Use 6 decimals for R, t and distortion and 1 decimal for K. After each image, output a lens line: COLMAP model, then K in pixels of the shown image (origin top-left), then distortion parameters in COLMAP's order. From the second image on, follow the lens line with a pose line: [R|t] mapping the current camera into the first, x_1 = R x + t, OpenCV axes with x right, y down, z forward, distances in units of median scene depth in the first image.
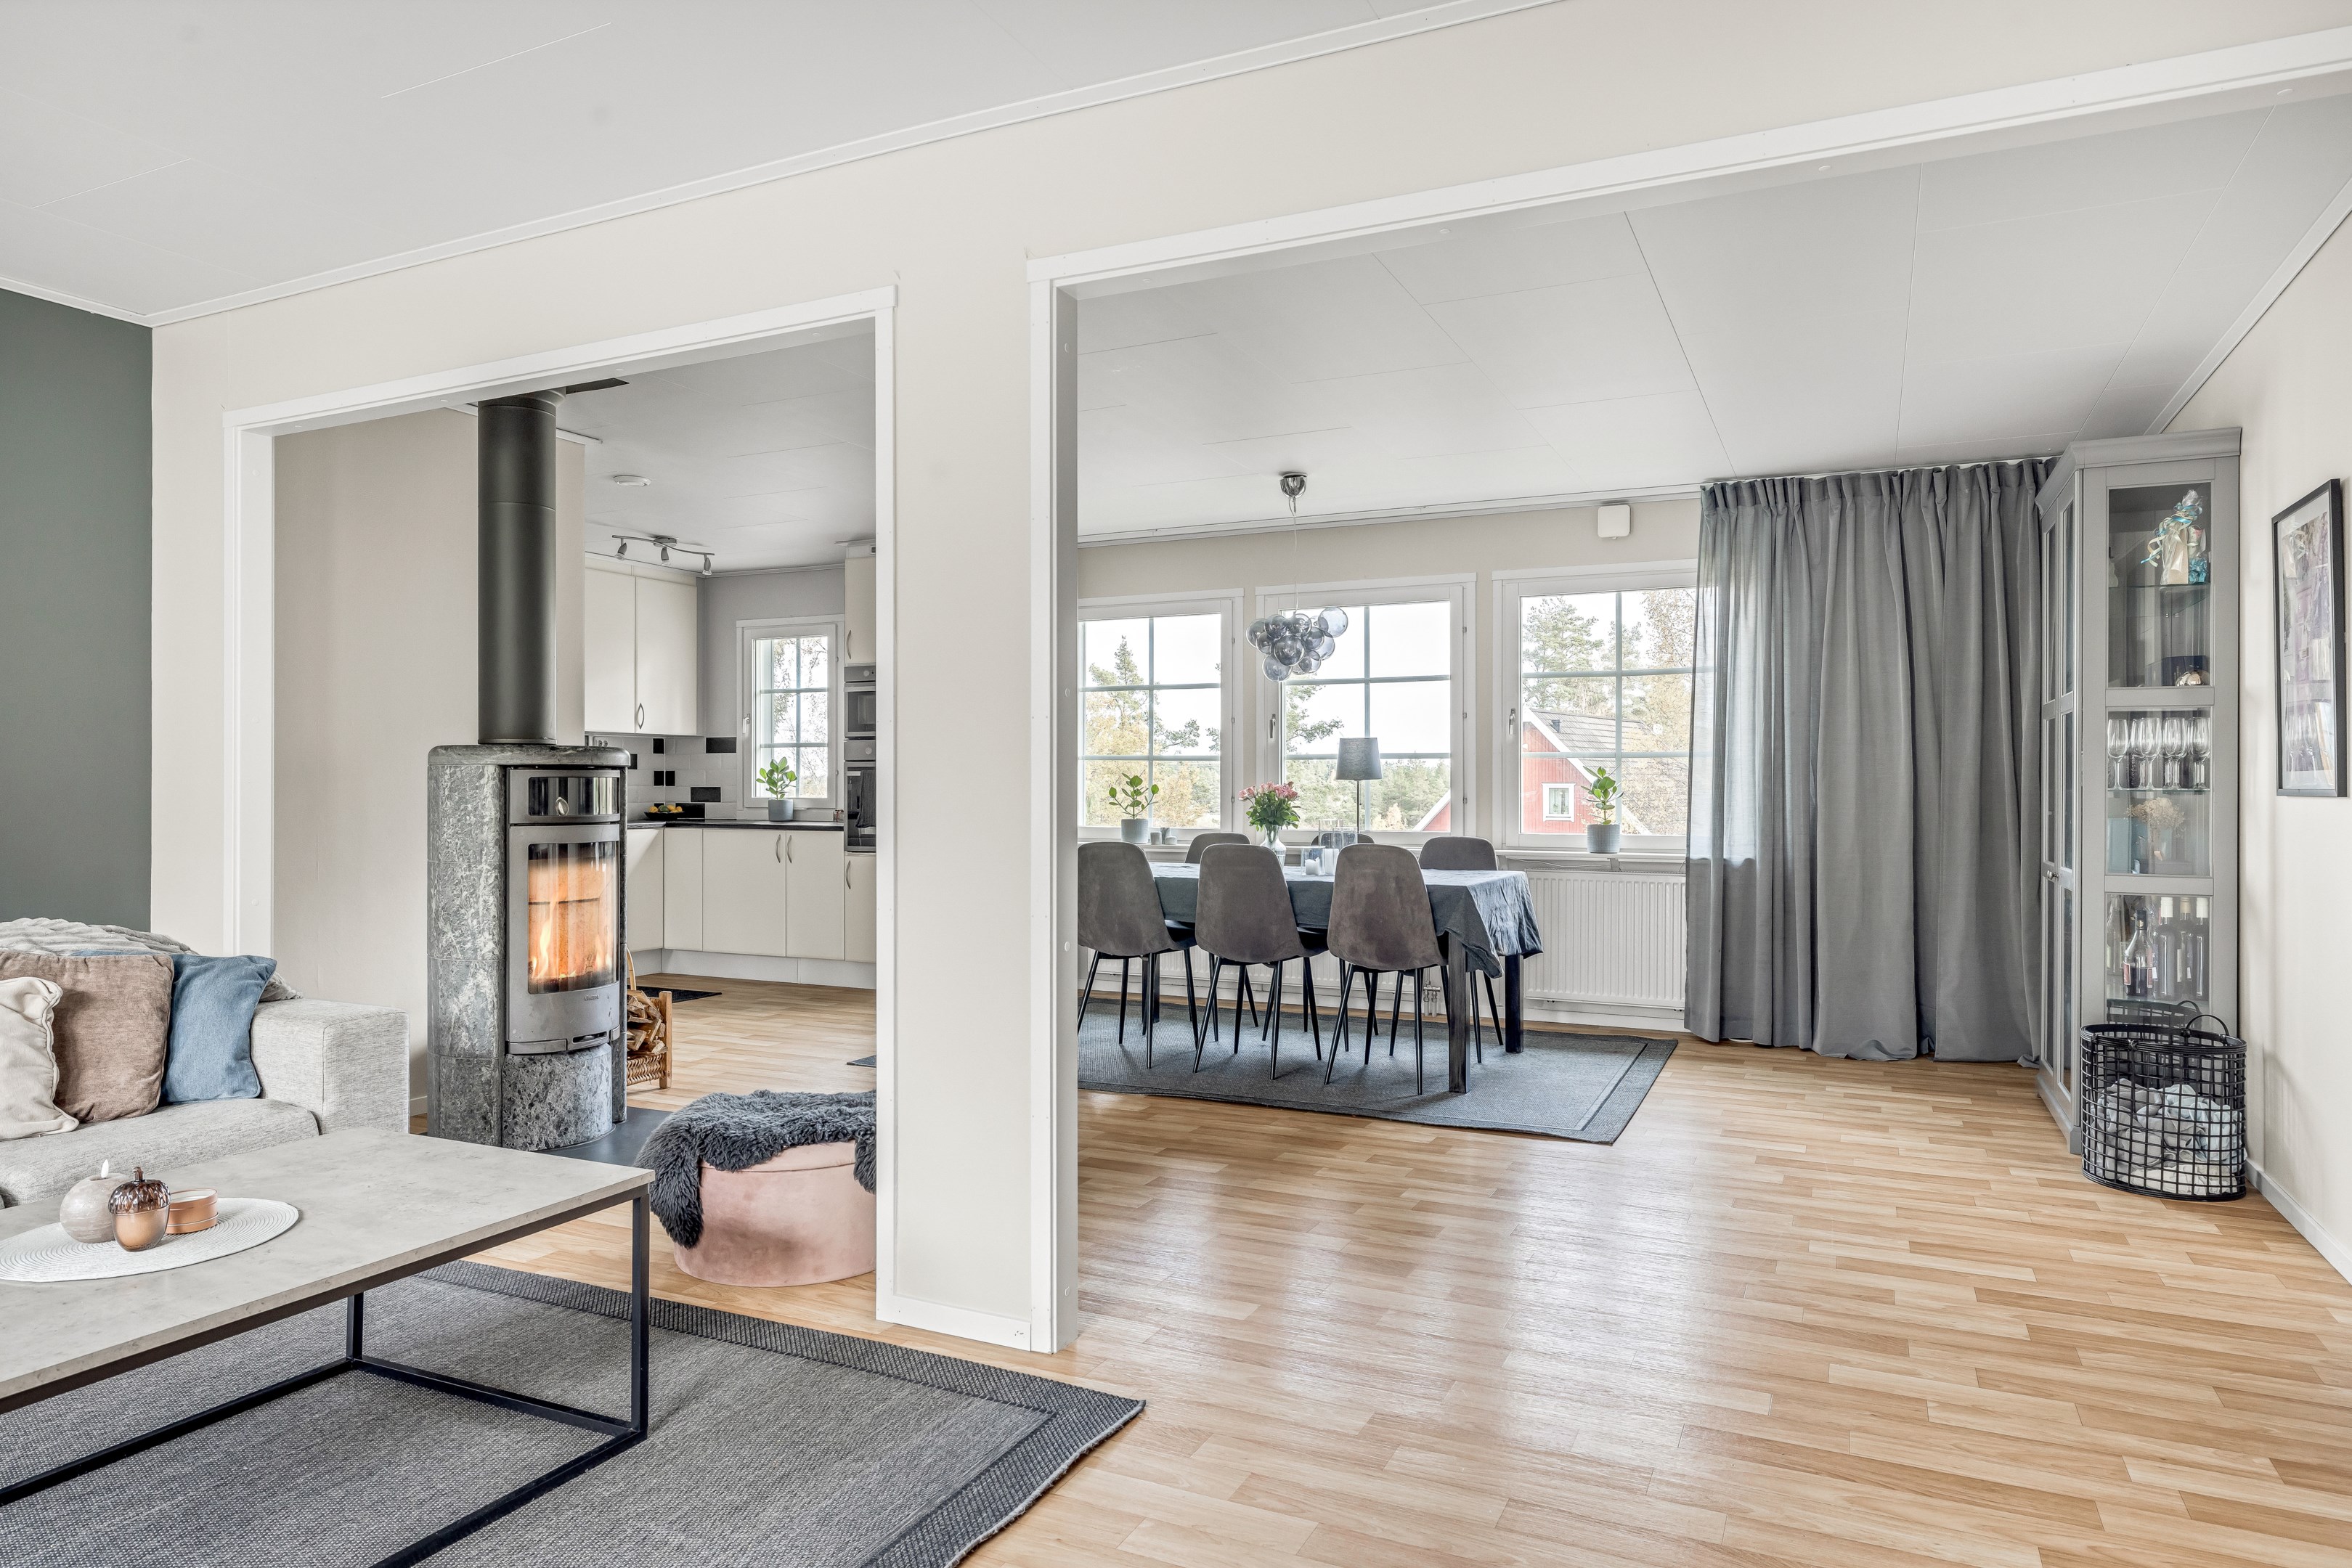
lens RADIAL K [[1439.9, 0, 1176.0], [0, 1439.9, 784.0], [0, 0, 1]] dist [-0.002253, 0.000030]
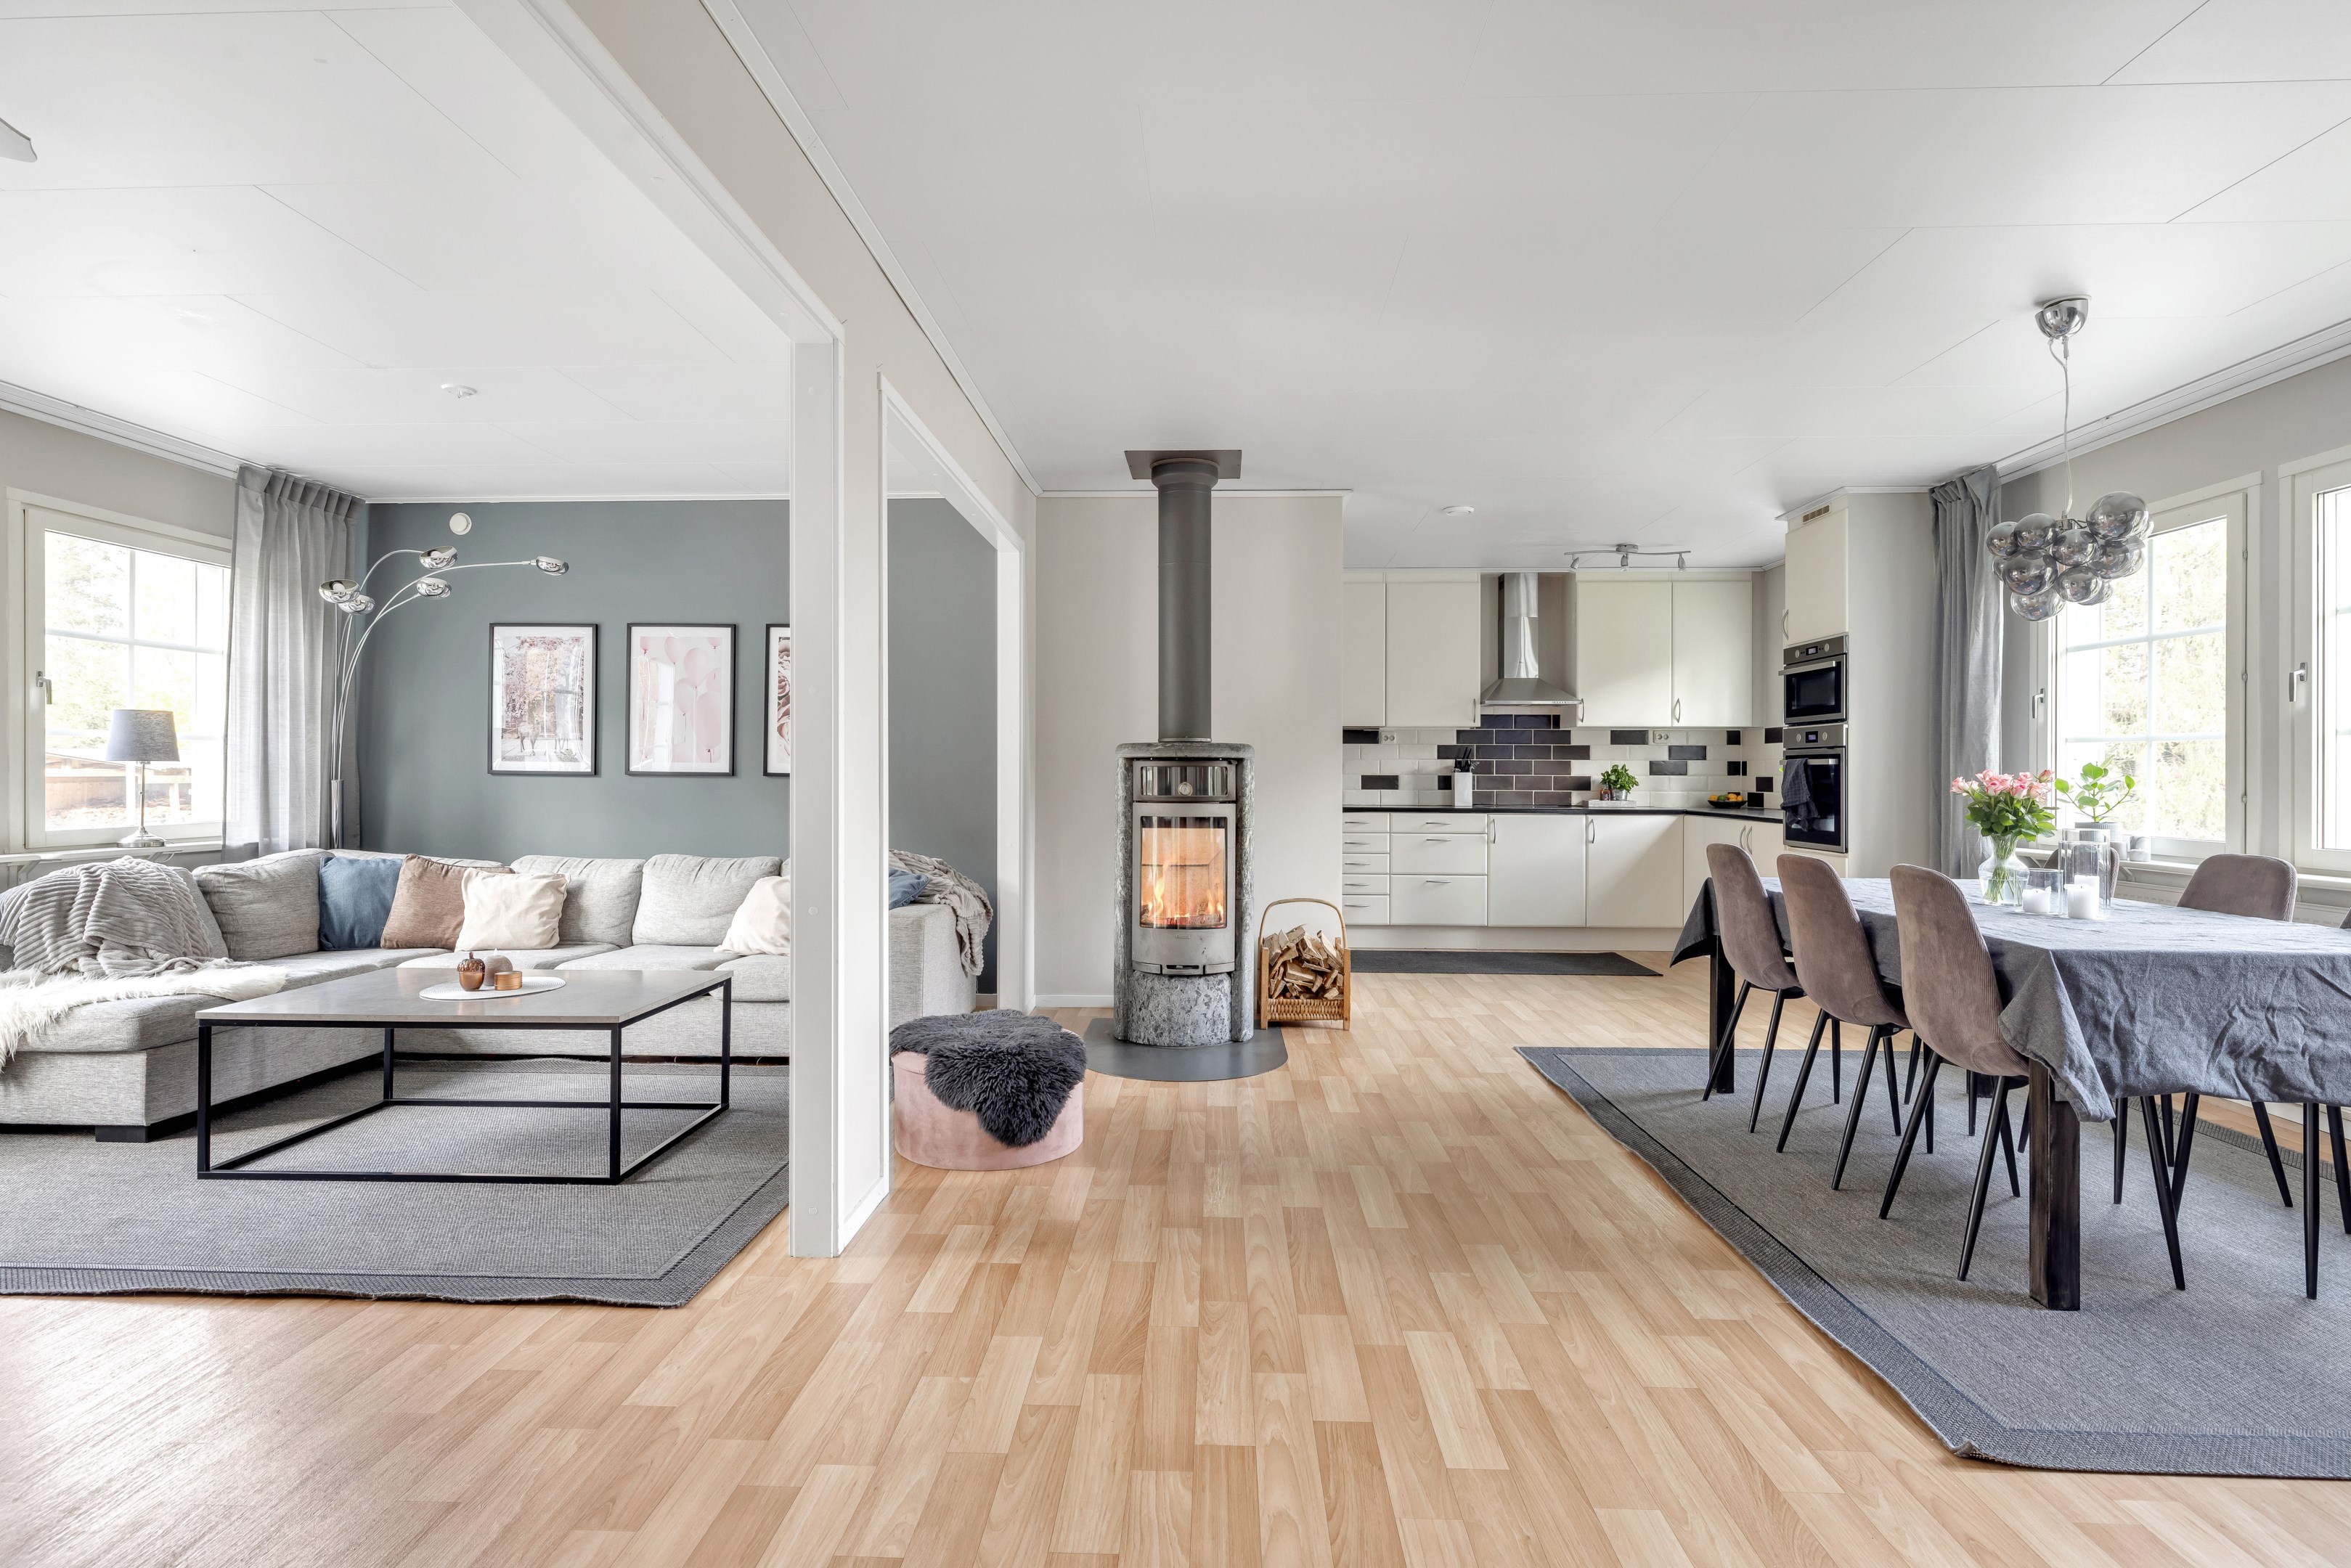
lens RADIAL K [[1208.4, 0, 1172.8], [0, 1208.4, 774.4], [0, 0, 1]] dist [0.000542, 0.001790]
pose [[0.394640, 0.002039, -0.918833, 0.573560], [-0.002648, 0.999996, 0.001082, 0.001245], [0.918832, 0.002006, 0.394644, 0.547864]]
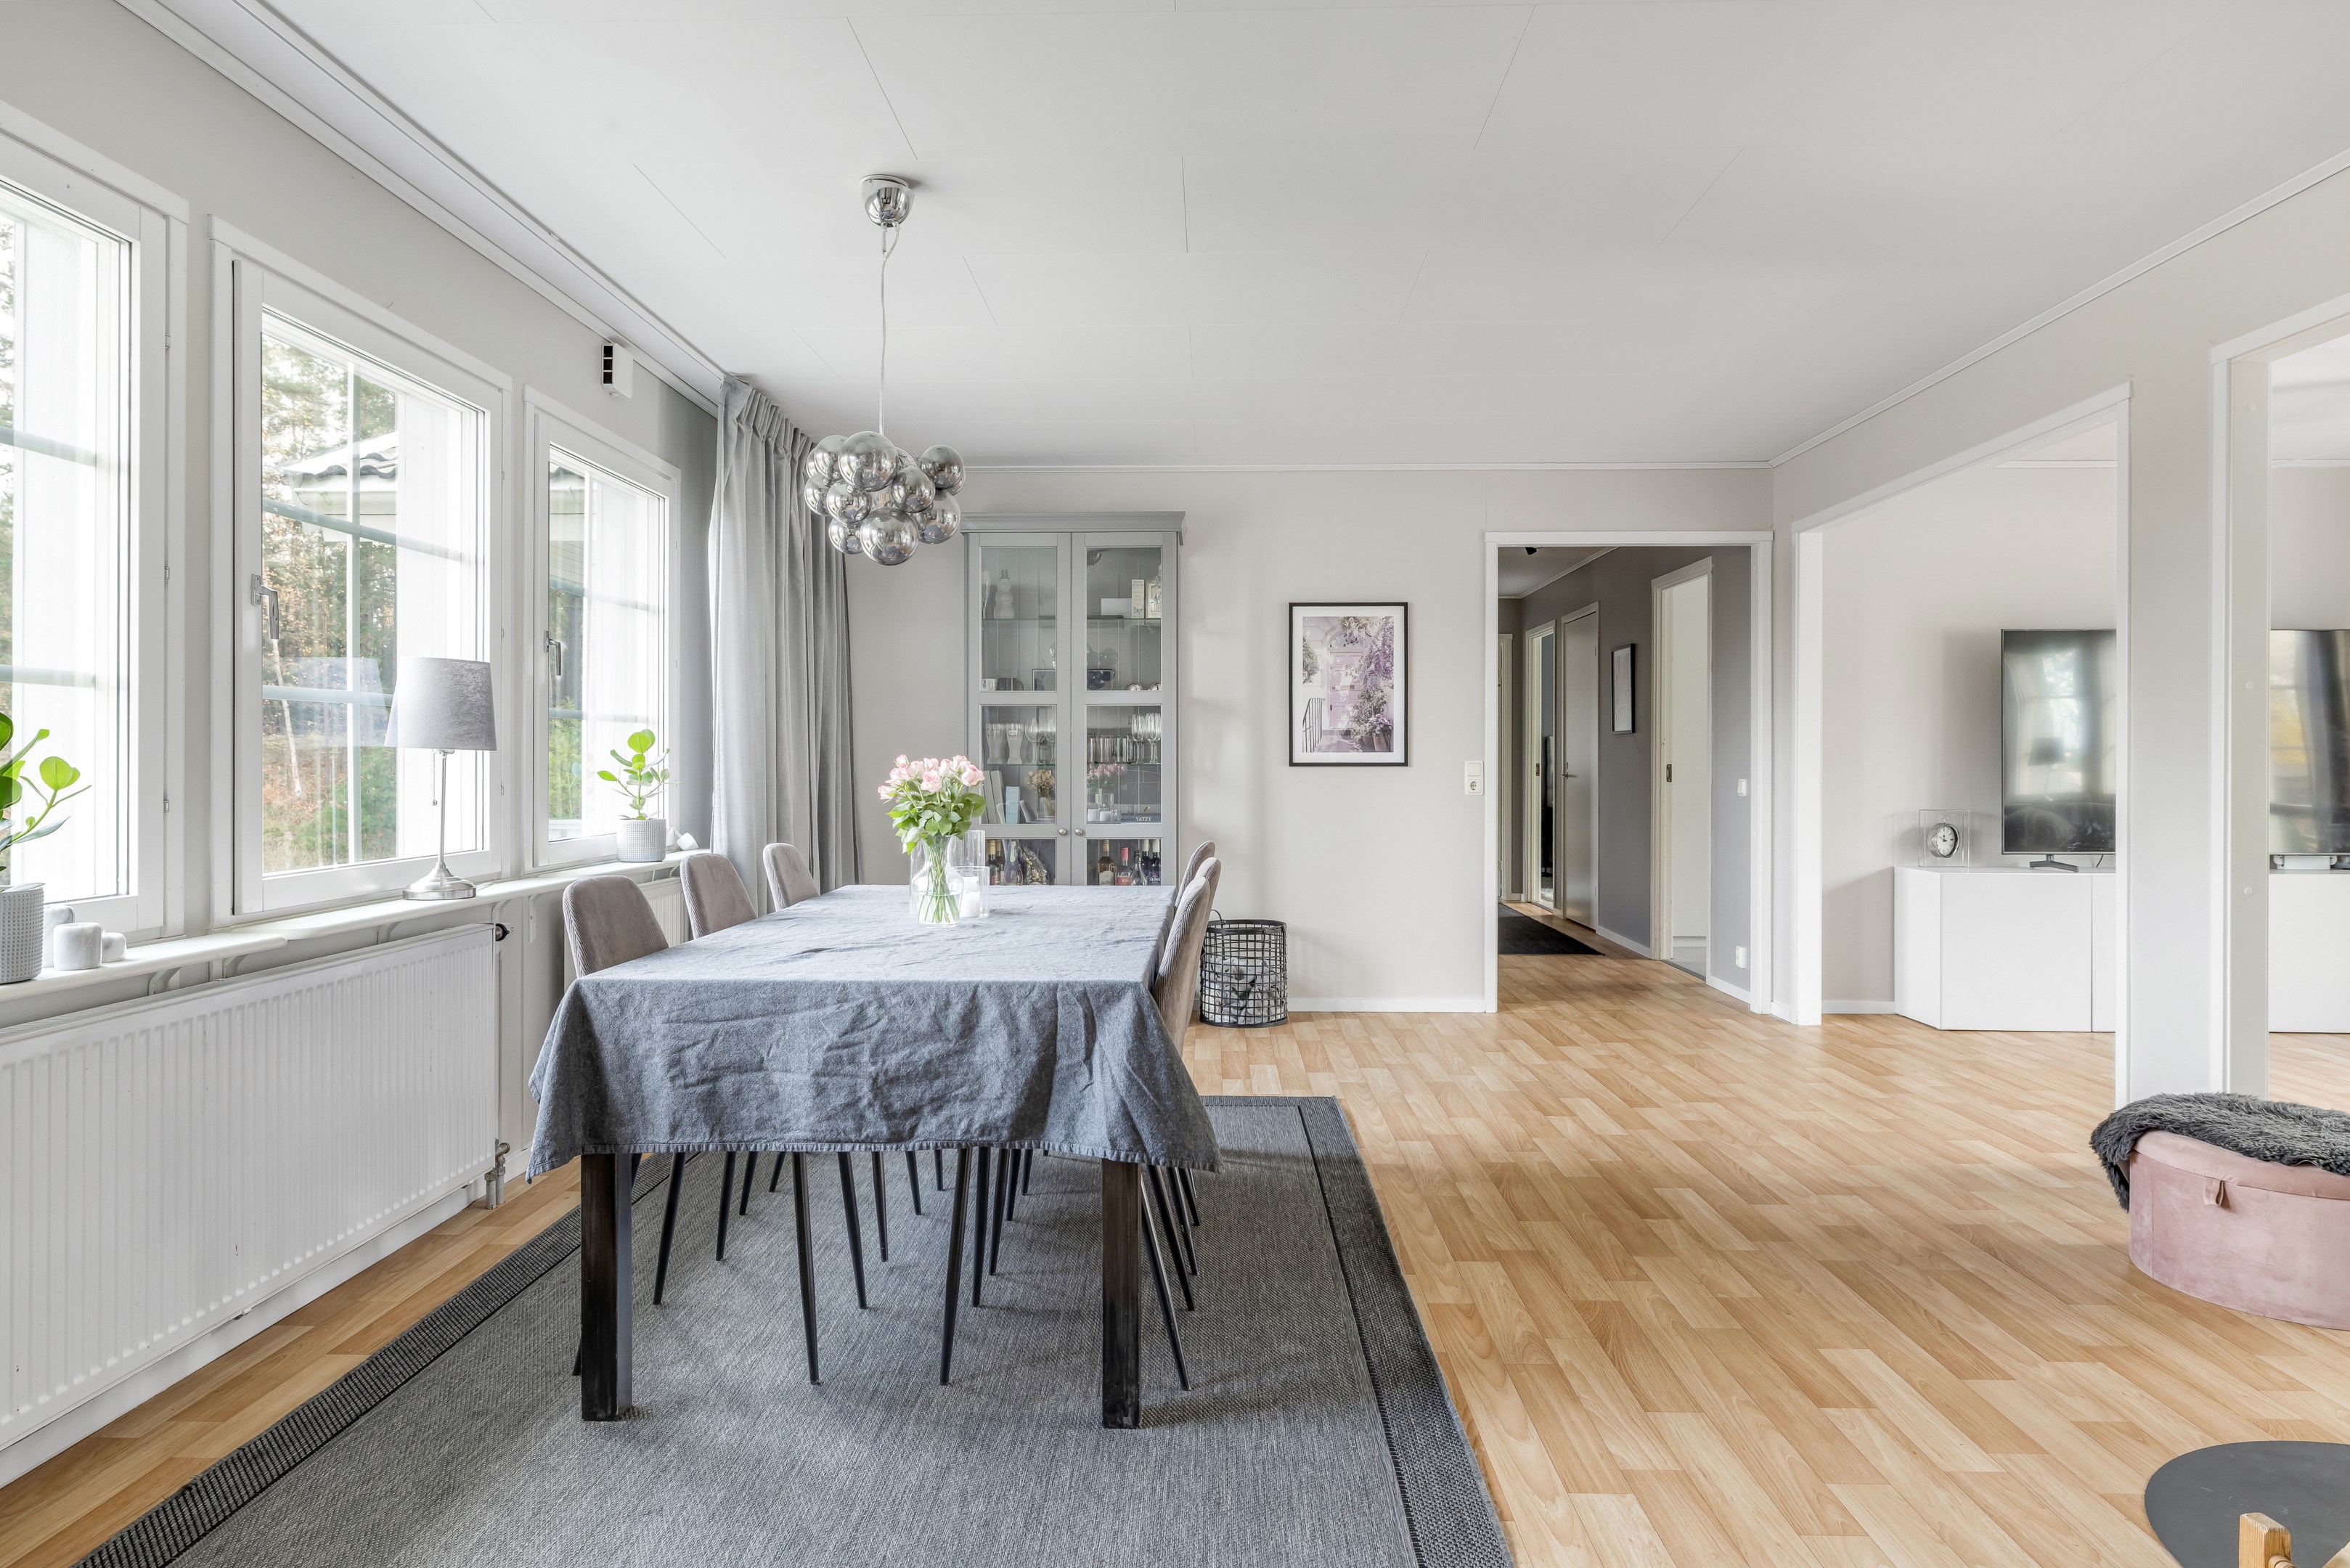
lens RADIAL K [[1397.4, 0, 1166.3], [0, 1397.4, 758.3], [0, 0, 1]] dist [0.000133, -0.000198]
pose [[-0.395829, 0.002372, 0.918321, -0.587381], [0.001753, 0.999997, -0.001827, -0.001262], [-0.918323, 0.000887, -0.395831, 1.485249]]
